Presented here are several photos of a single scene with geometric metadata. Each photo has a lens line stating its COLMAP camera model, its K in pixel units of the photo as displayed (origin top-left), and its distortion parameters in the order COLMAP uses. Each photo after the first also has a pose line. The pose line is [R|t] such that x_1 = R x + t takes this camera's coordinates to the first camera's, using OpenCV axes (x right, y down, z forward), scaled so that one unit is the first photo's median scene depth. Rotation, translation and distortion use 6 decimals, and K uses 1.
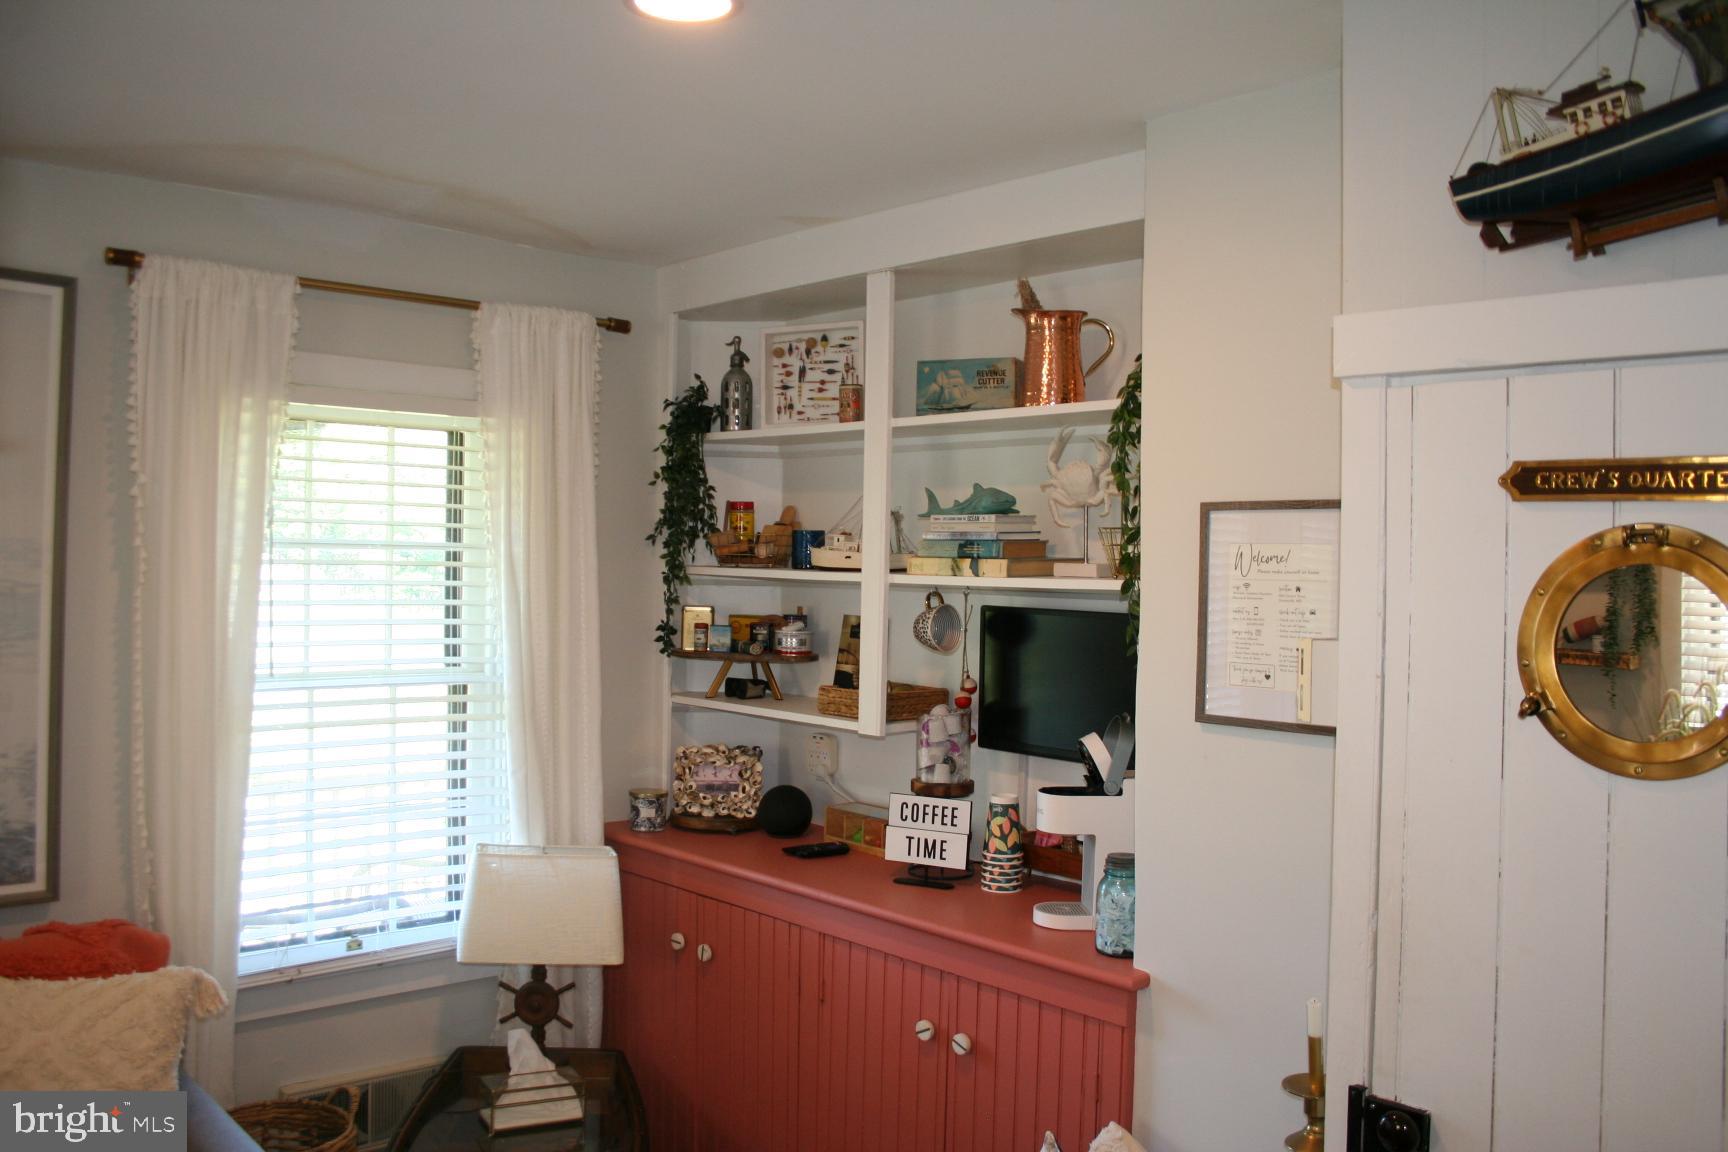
lens RADIAL K [[1421.4, 0, 839.8], [0, 1421.4, 578.9], [0, 0, 1]] dist [-0.154867, 0.130379]
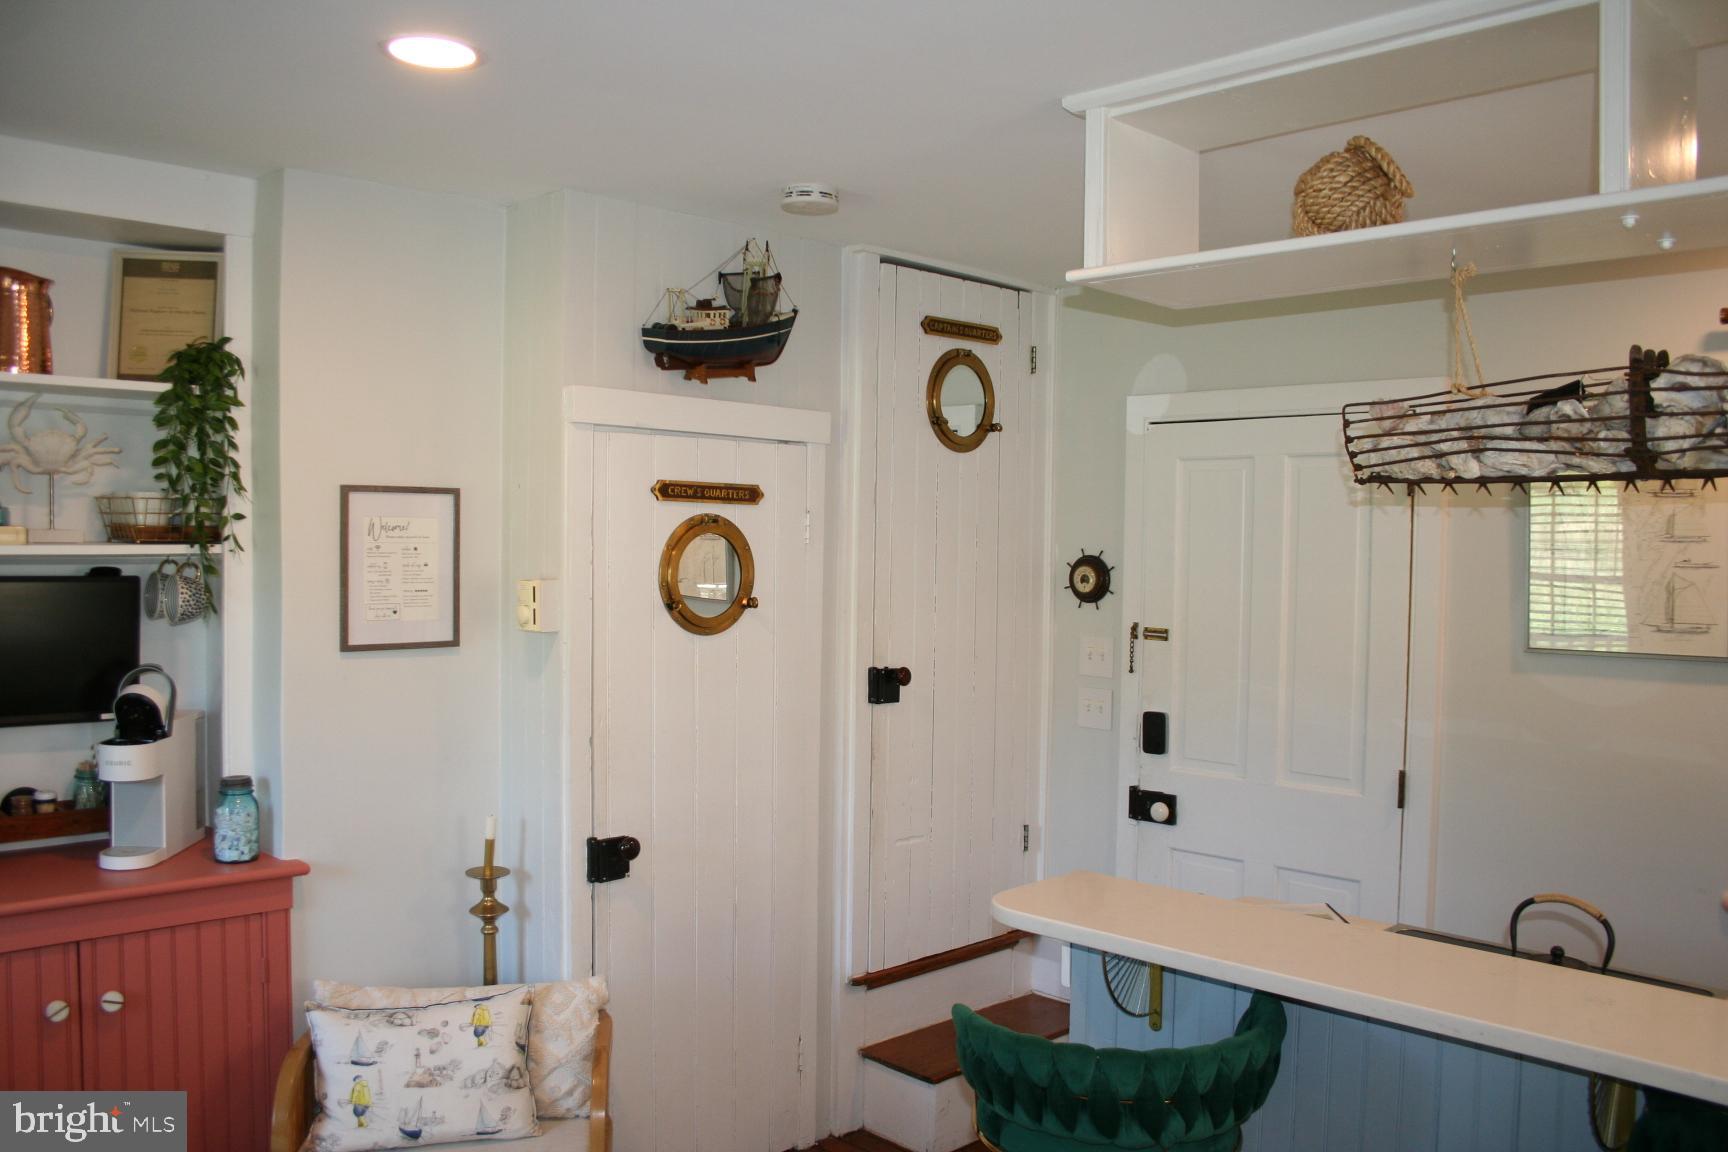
lens RADIAL K [[1421.4, 0, 836.8], [0, 1421.4, 570.3], [0, 0, 1]] dist [-0.154867, 0.130379]
pose [[-0.038124, -0.041718, 0.998402, -0.809686], [-0.000933, 0.999129, 0.041712, -0.022531], [-0.999273, 0.000658, -0.038129, 0.445866]]
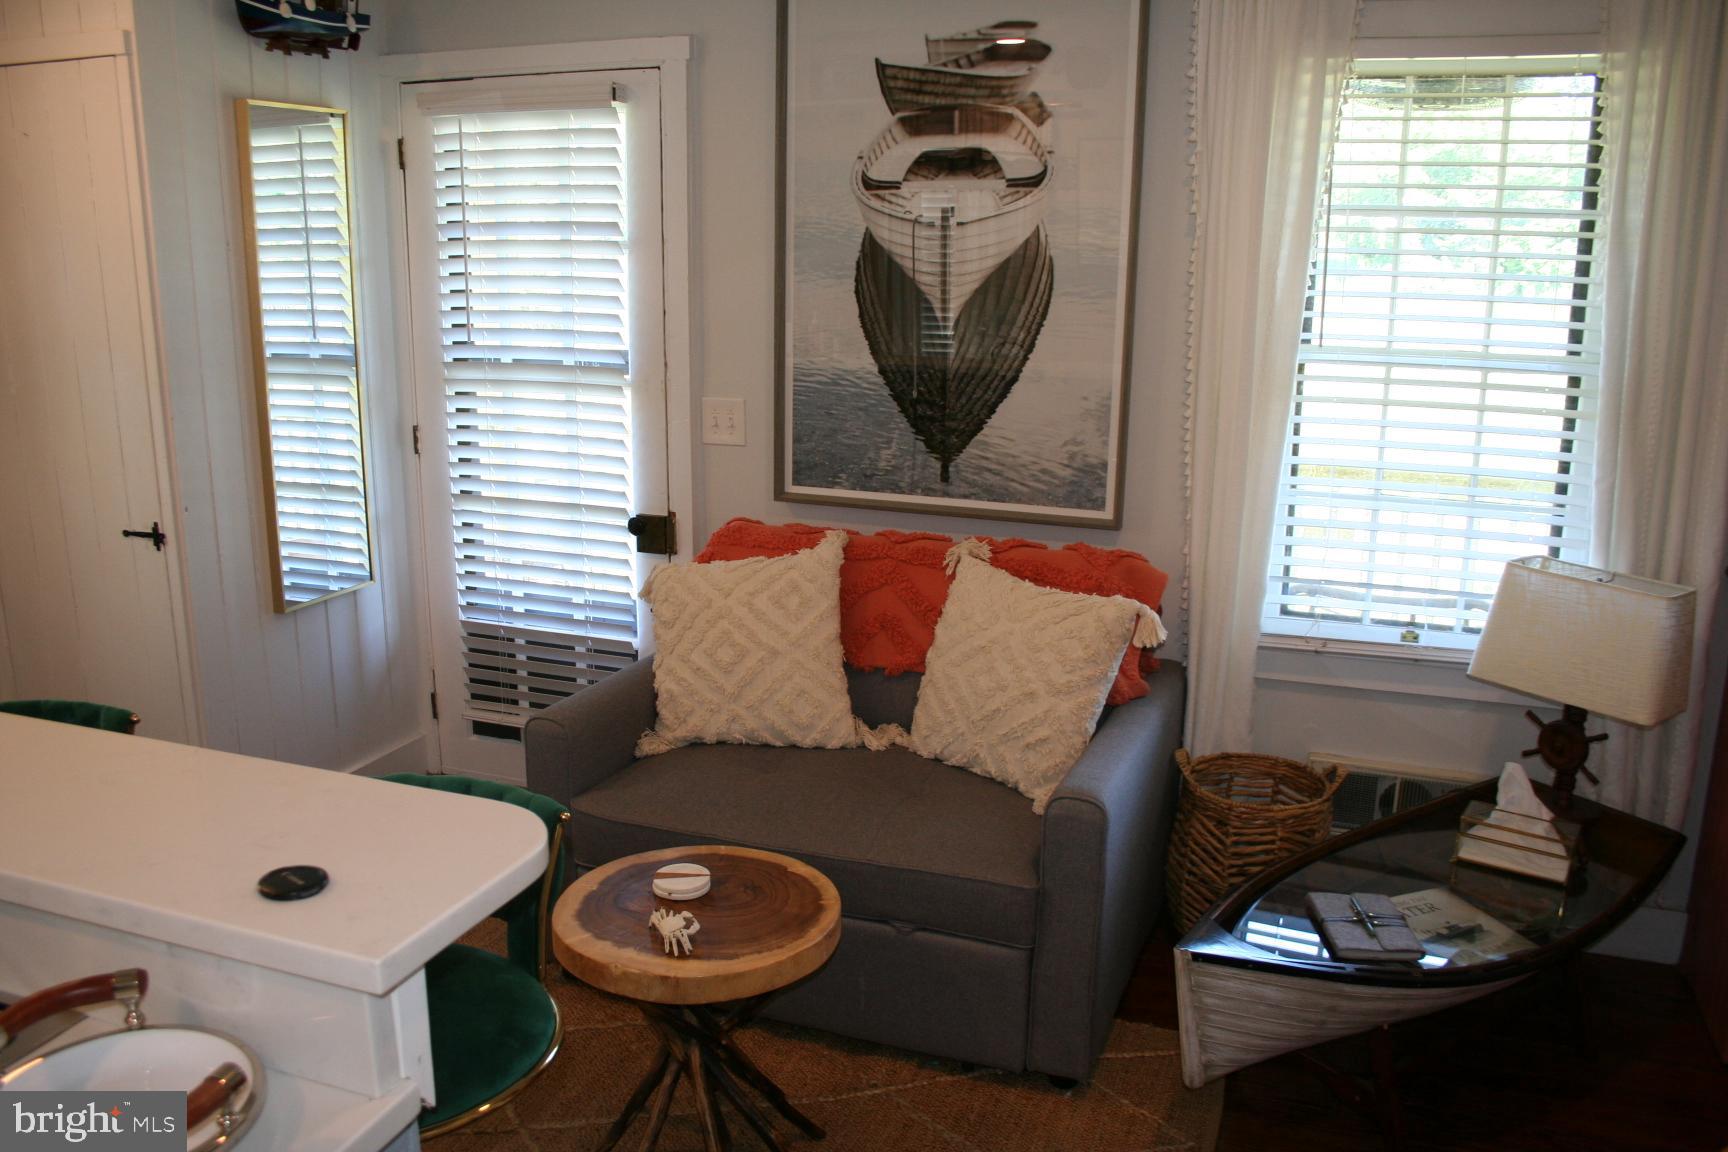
lens RADIAL K [[1421.4, 0, 838.1], [0, 1421.4, 569.0], [0, 0, 1]] dist [-0.154867, 0.130379]
pose [[0.460017, 0.188566, -0.867656, 0.315930], [-0.004695, 0.977692, 0.209990, 0.018099], [0.887897, -0.092525, 0.450641, 0.228708]]
